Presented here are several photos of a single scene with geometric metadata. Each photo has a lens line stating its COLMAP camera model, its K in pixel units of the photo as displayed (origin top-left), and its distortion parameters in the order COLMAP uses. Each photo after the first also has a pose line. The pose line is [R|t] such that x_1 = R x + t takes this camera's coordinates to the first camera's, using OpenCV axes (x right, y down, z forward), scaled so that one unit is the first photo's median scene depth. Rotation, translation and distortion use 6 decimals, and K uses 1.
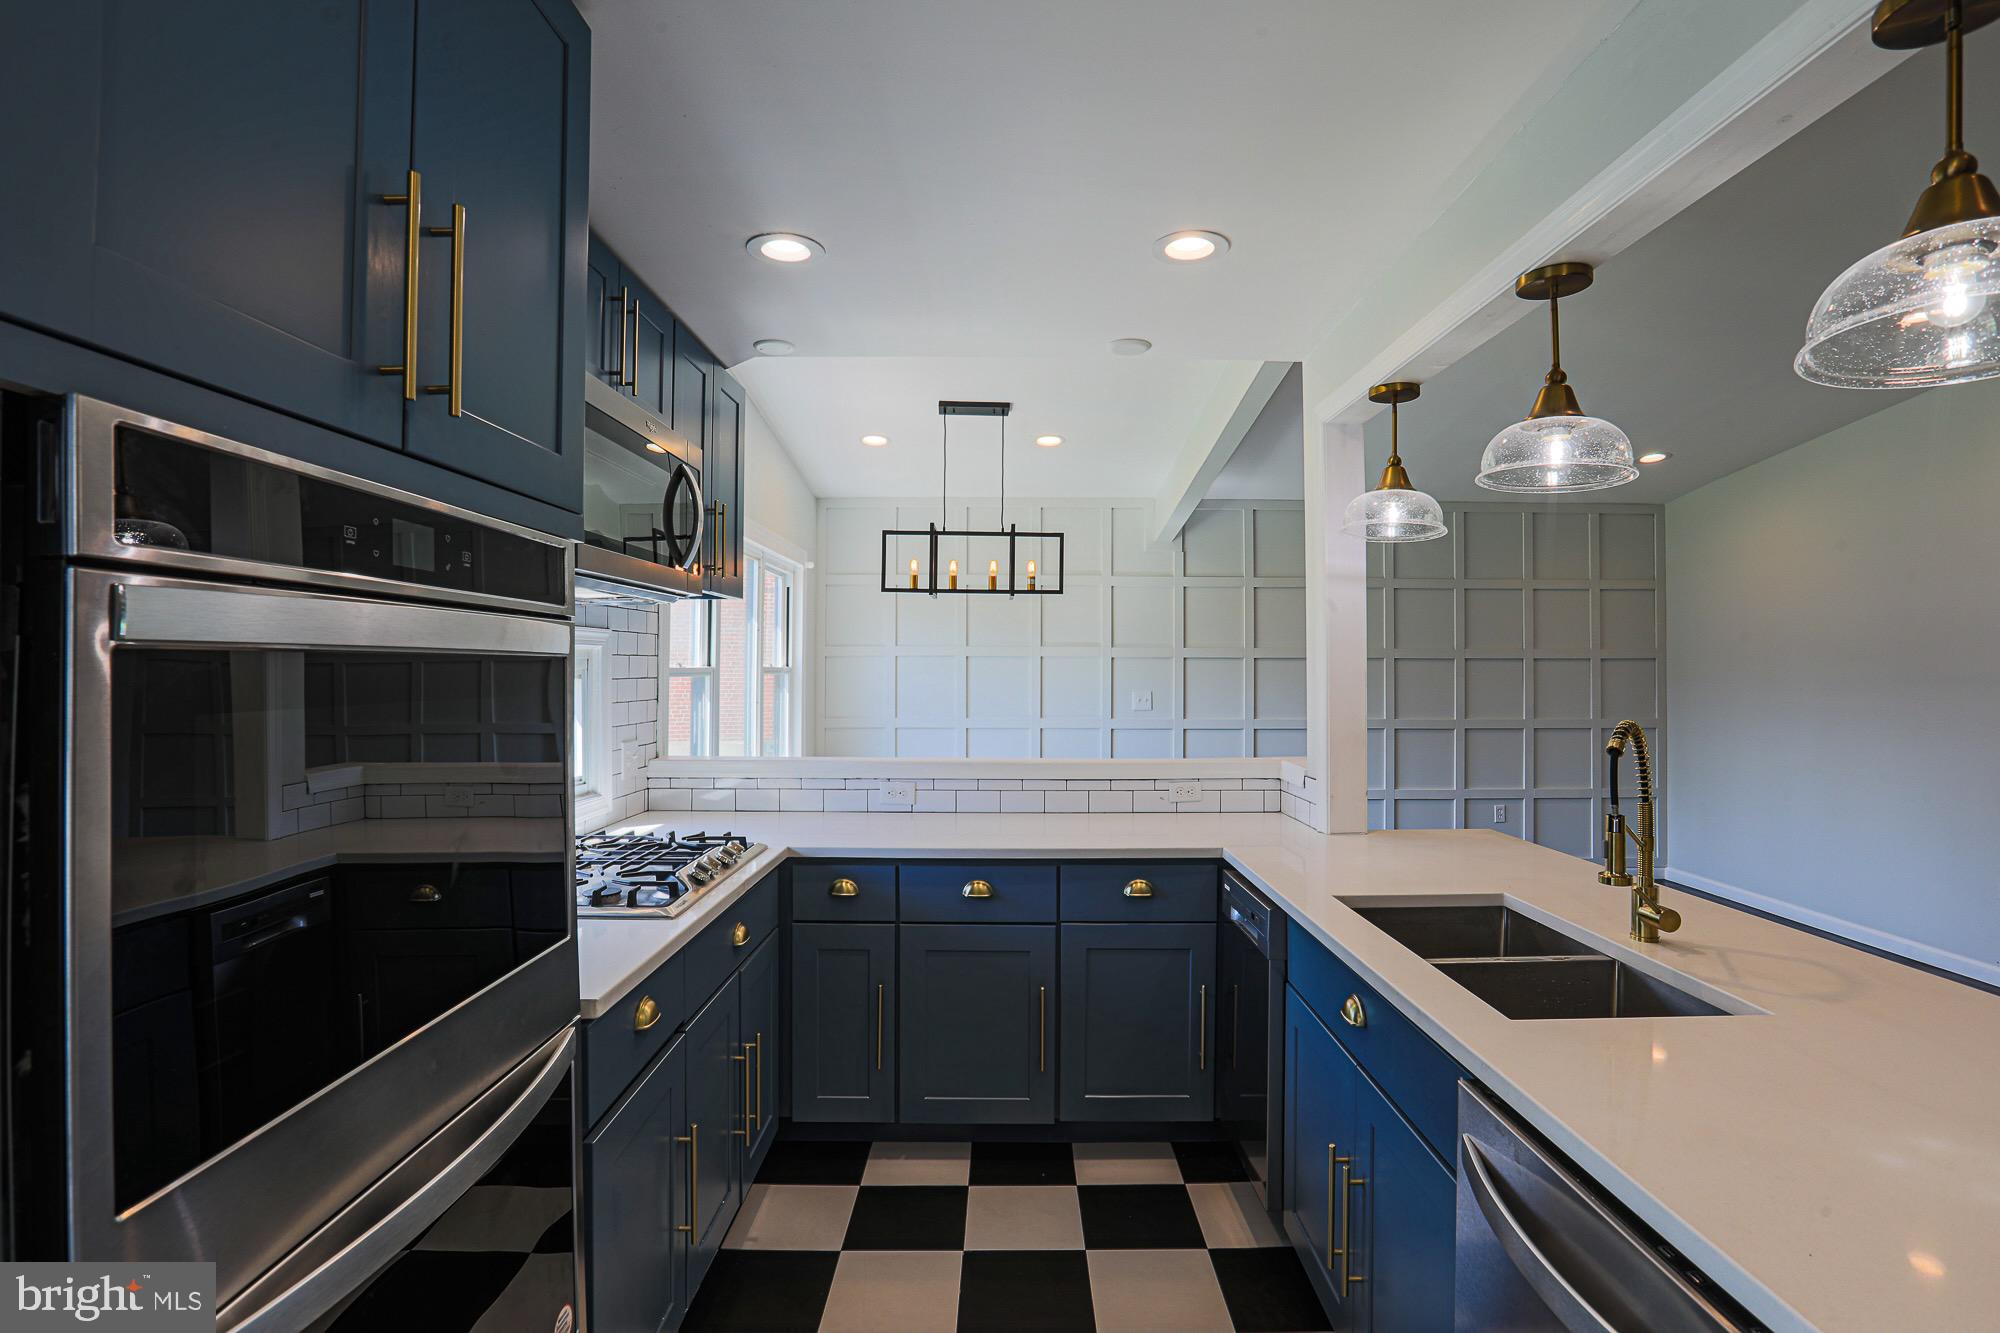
lens RADIAL K [[972.3, 0, 983.9], [0, 972.3, 661.7], [0, 0, 1]] dist [-0.072381, 0.023042]
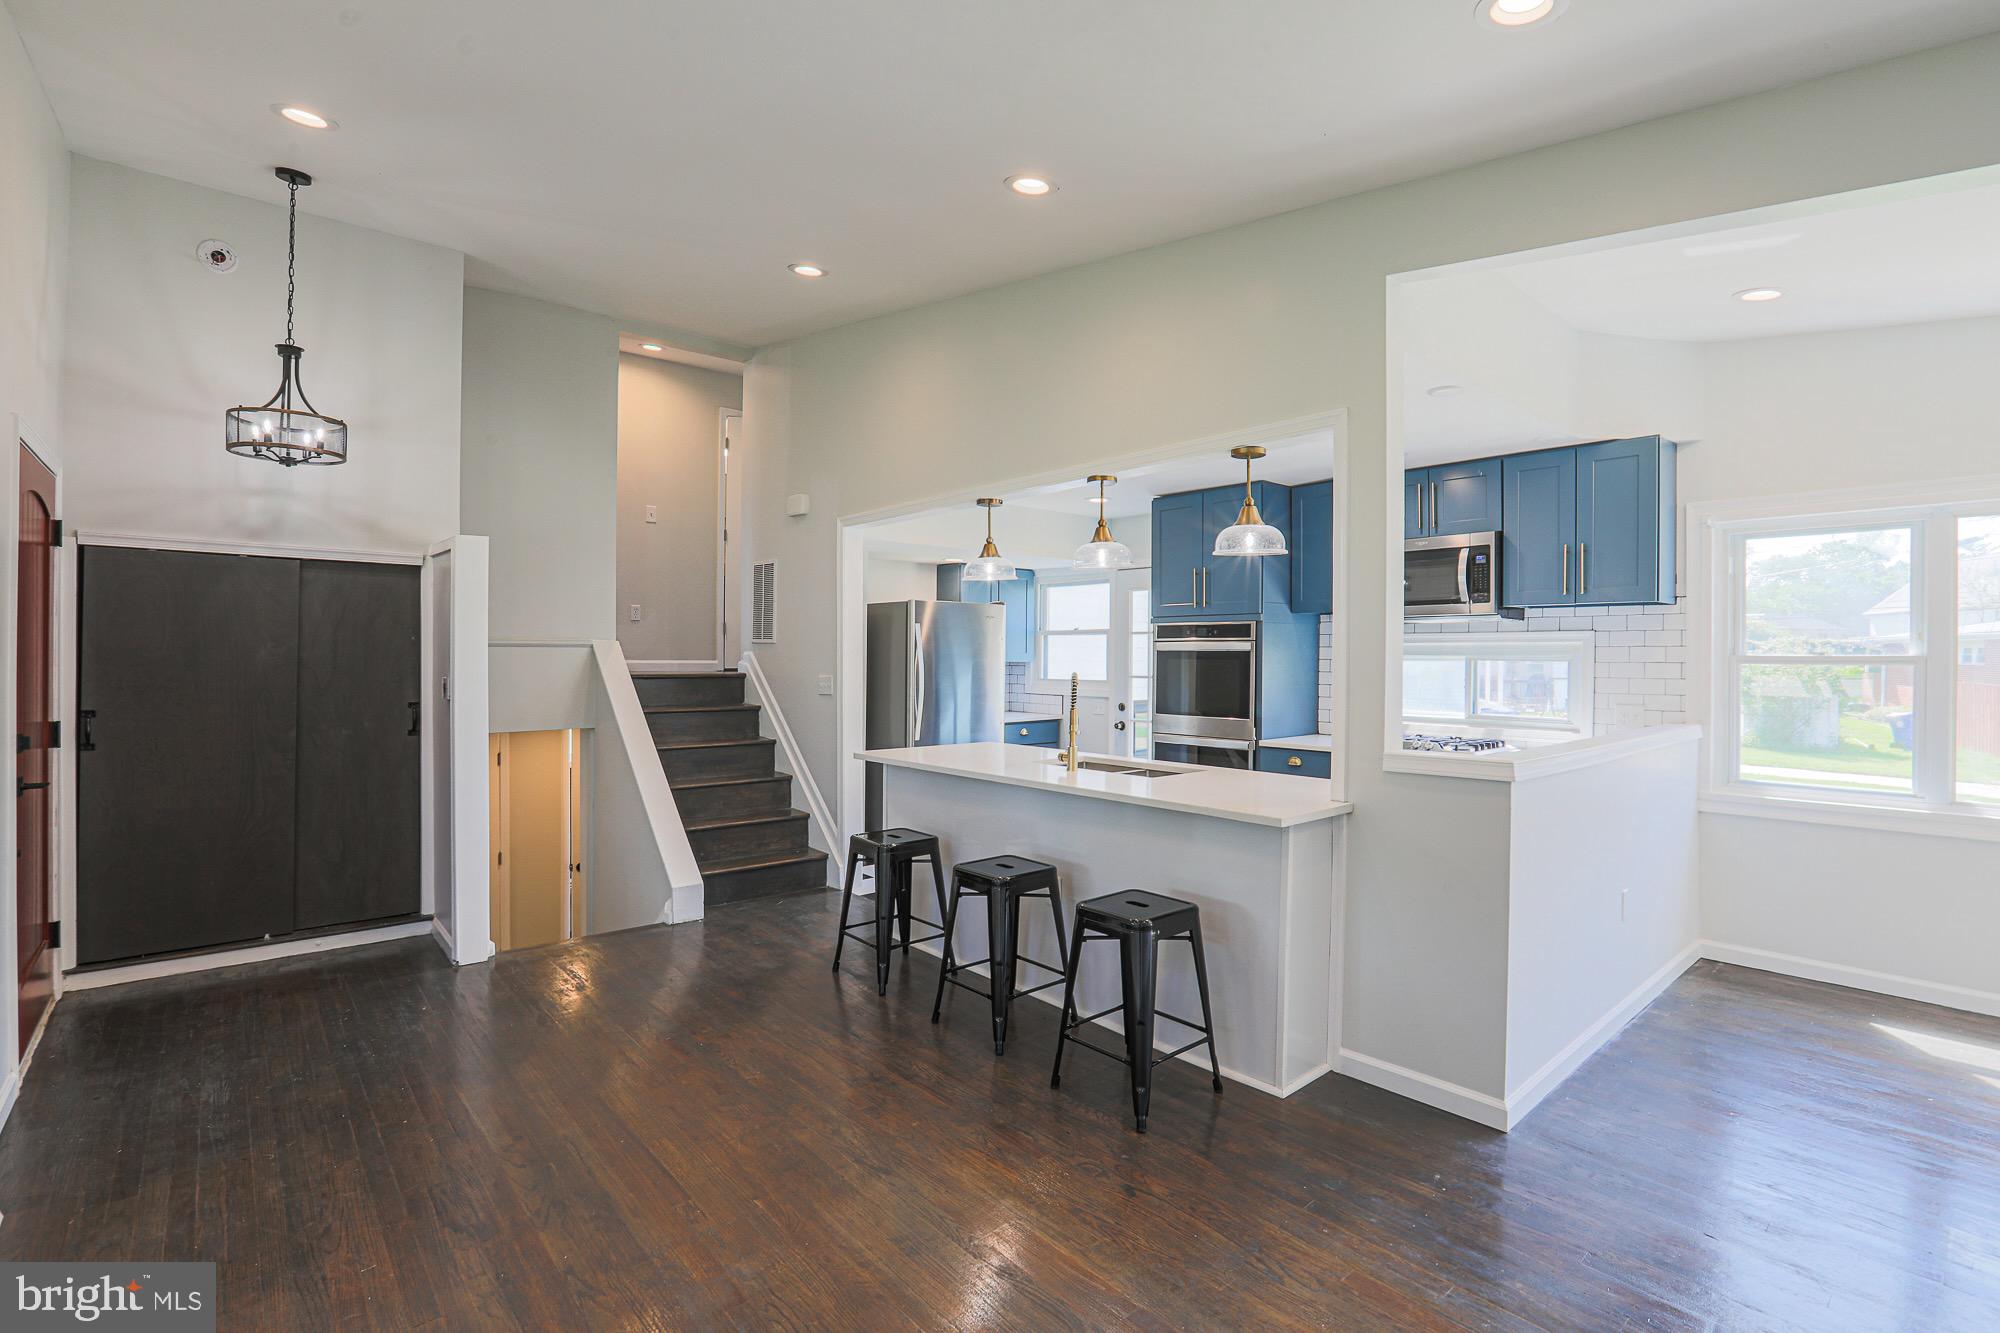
lens RADIAL K [[908.6, 0, 1000.0], [0, 908.6, 666.5], [0, 0, 1]] dist [-0.002227, -0.000004]
pose [[-0.754737, 0.000610, -0.656027, 1.201915], [-0.003393, 0.999983, 0.004832, 0.019201], [0.656019, 0.005873, -0.754722, 1.338386]]
